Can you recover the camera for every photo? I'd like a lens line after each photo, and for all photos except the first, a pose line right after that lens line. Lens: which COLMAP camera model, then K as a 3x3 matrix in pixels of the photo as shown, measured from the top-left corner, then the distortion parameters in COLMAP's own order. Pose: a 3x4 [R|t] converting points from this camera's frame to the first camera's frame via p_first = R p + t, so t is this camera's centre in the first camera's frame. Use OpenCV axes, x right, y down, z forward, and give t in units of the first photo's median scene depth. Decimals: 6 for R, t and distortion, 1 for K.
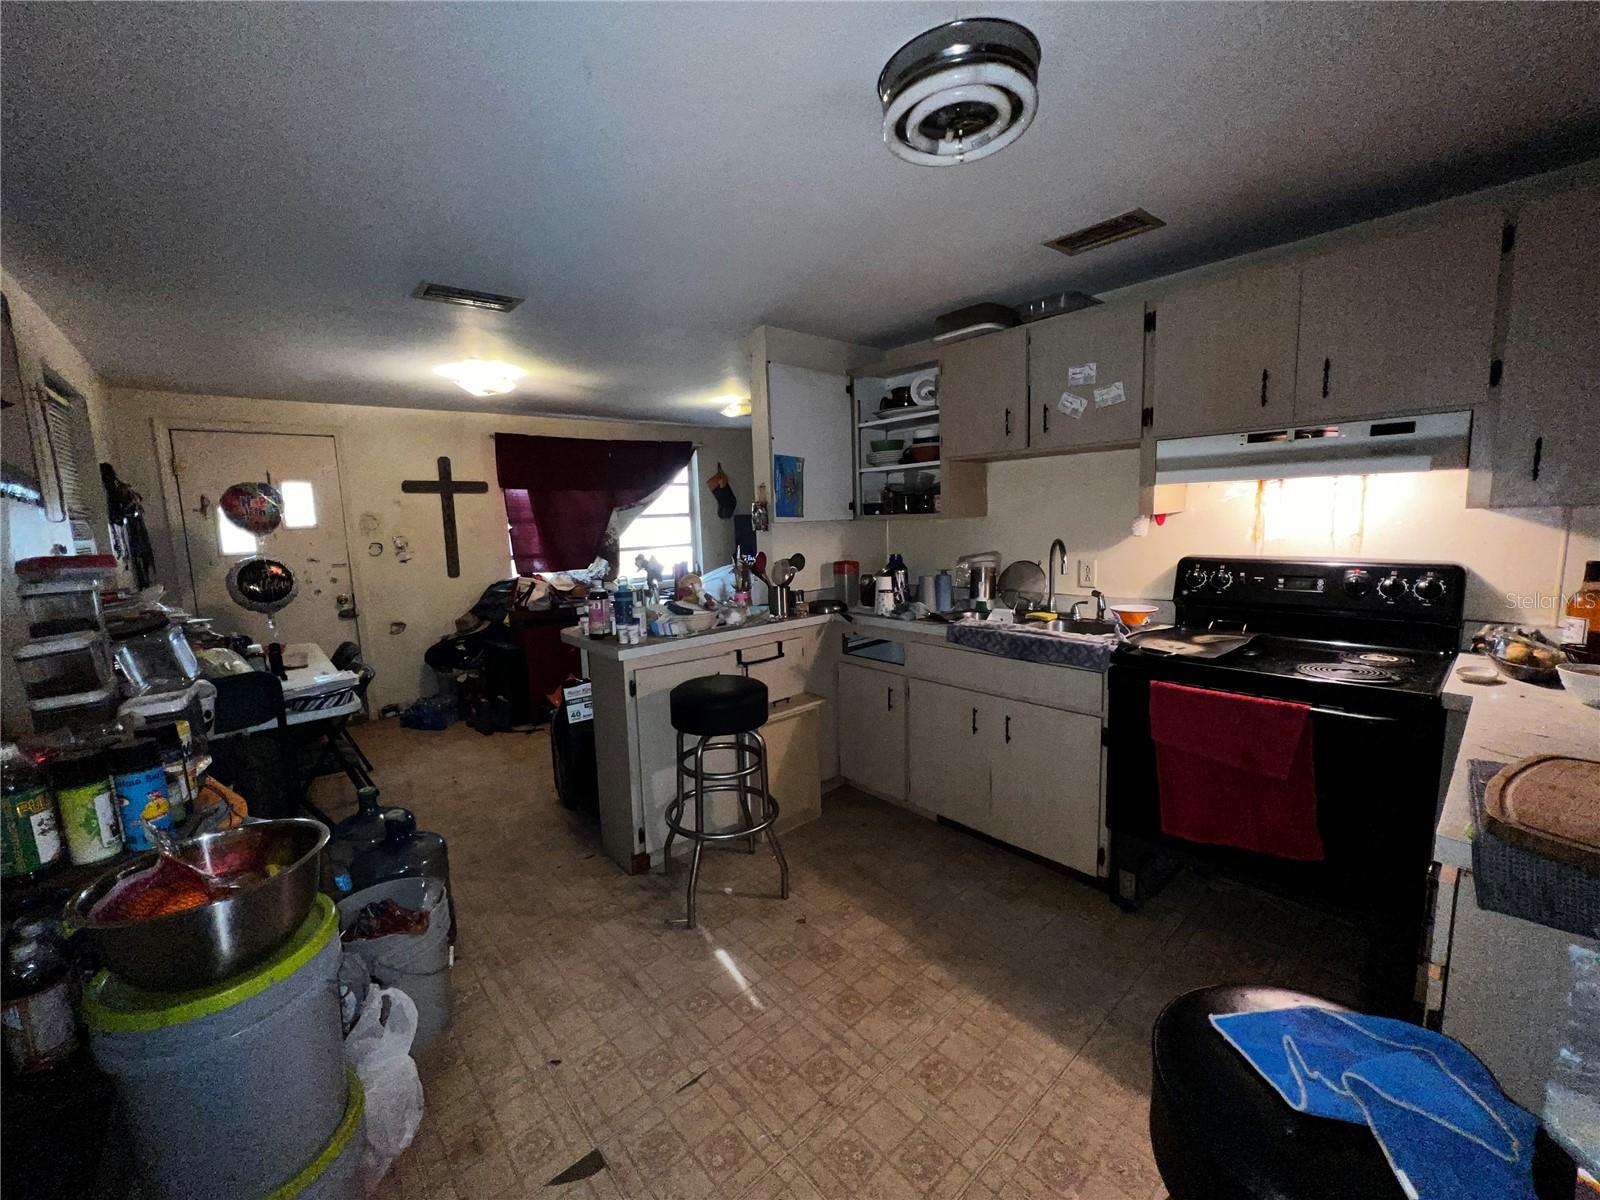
lens RADIAL K [[638.1, 0, 797.9], [0, 638.1, 598.4], [0, 0, 1]] dist [-0.002283, 0.000148]
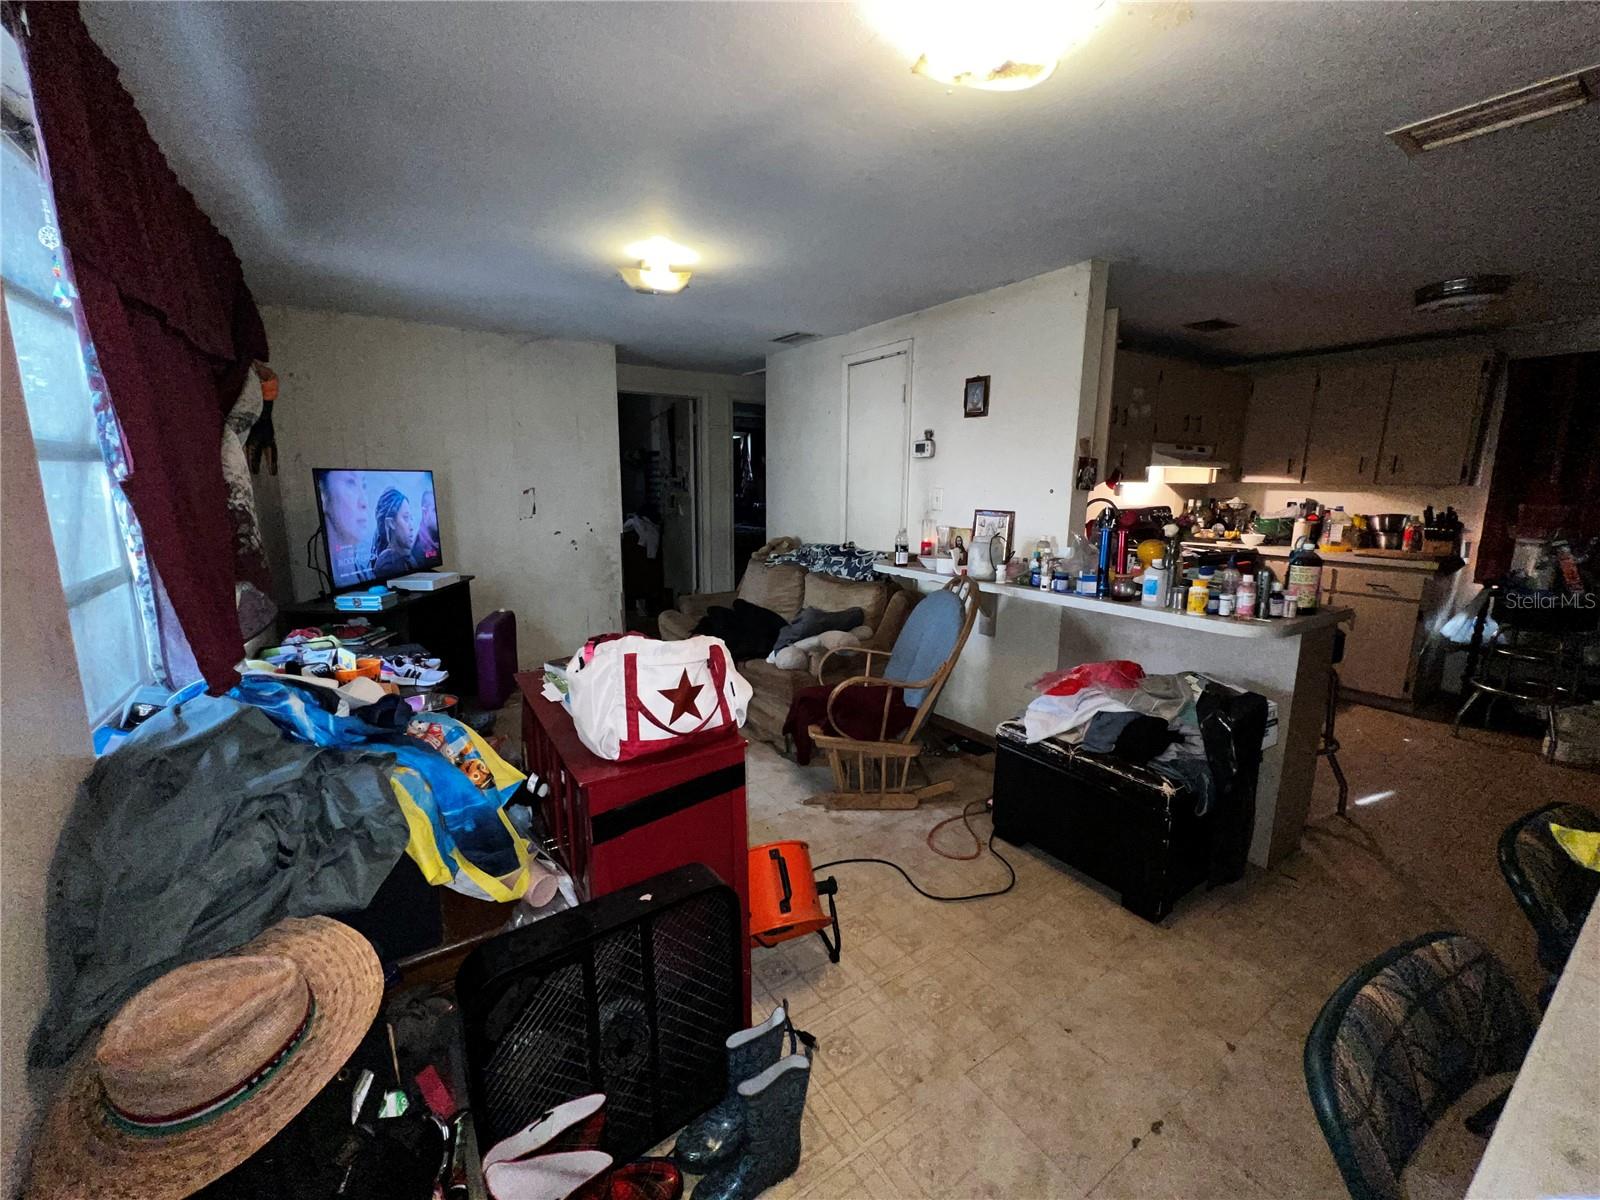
lens RADIAL K [[638.1, 0, 794.7], [0, 638.1, 593.4], [0, 0, 1]] dist [-0.002283, 0.000148]
pose [[0.147093, -0.141815, 0.978904, -1.374712], [0.117721, 0.985144, 0.125030, -0.164894], [-0.982092, 0.096846, 0.161602, 1.694762]]
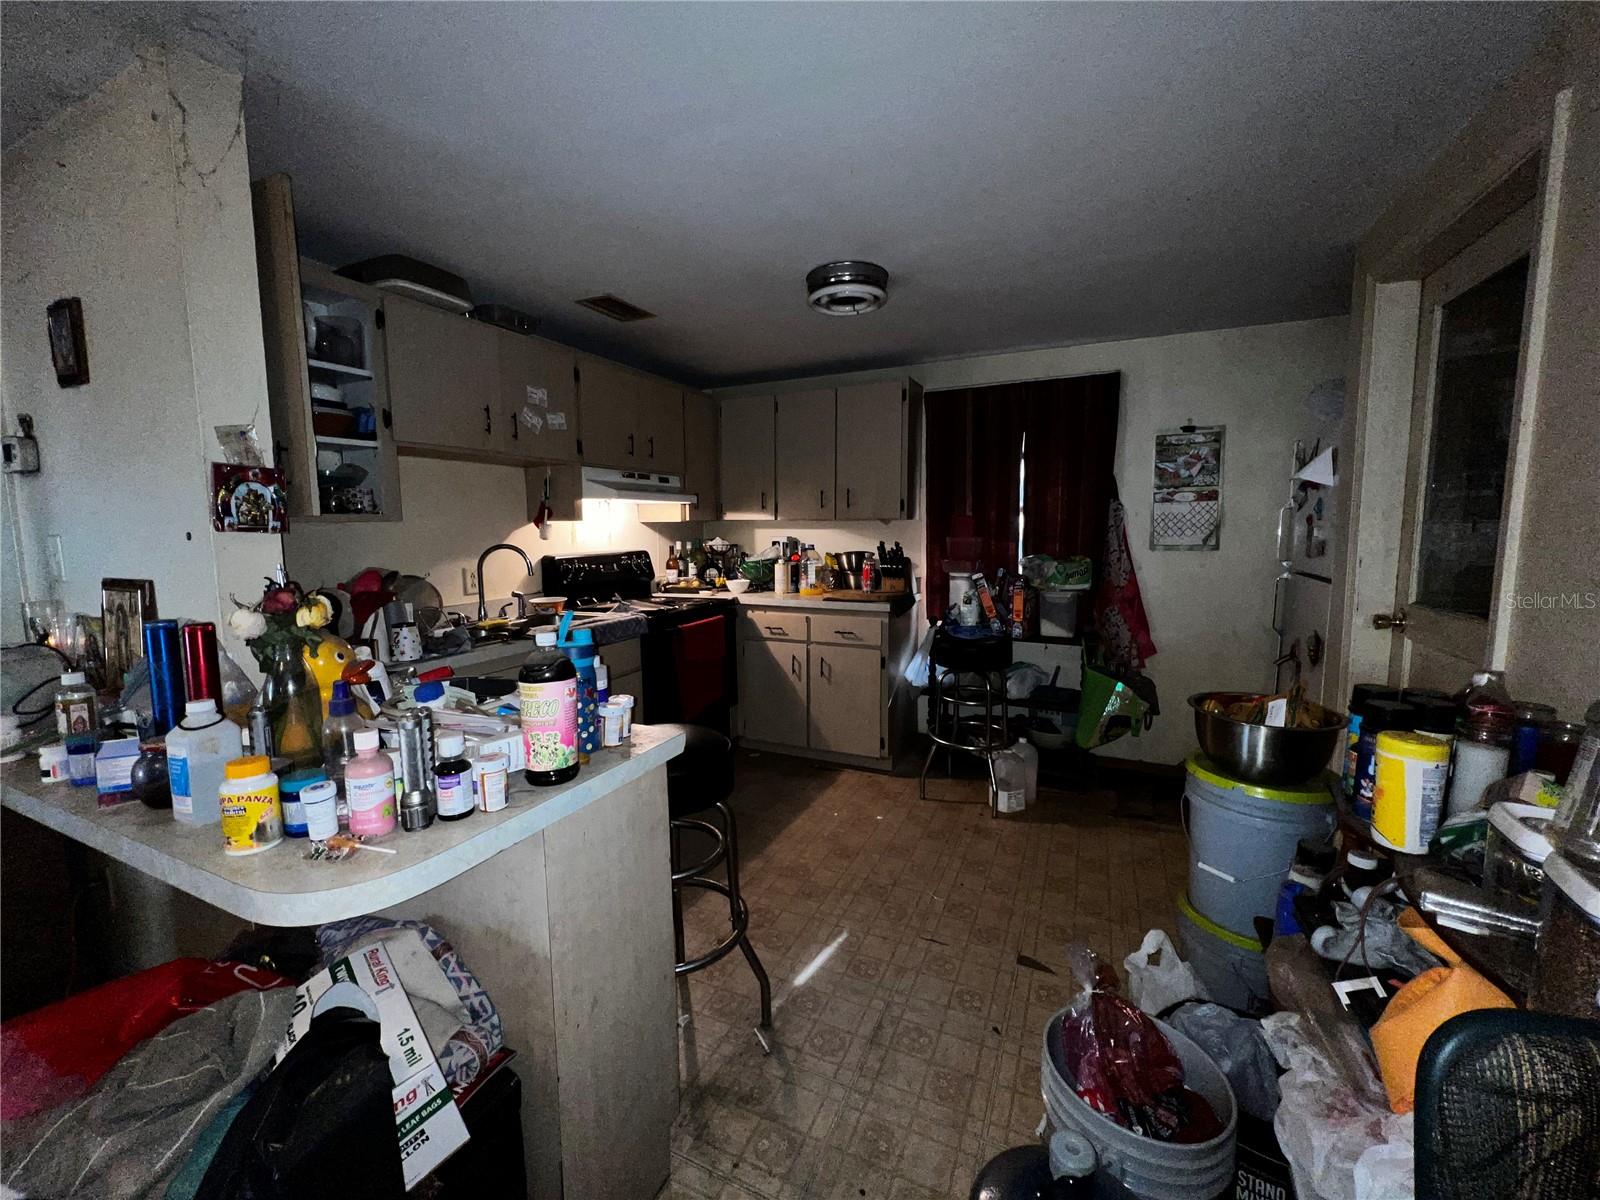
lens RADIAL K [[638.1, 0, 798.0], [0, 638.1, 592.9], [0, 0, 1]] dist [-0.002283, 0.000148]
pose [[-0.397140, -0.061555, 0.915691, -0.816863], [0.142248, 0.981562, 0.127677, -0.090811], [-0.906667, 0.180961, -0.381061, 1.109338]]
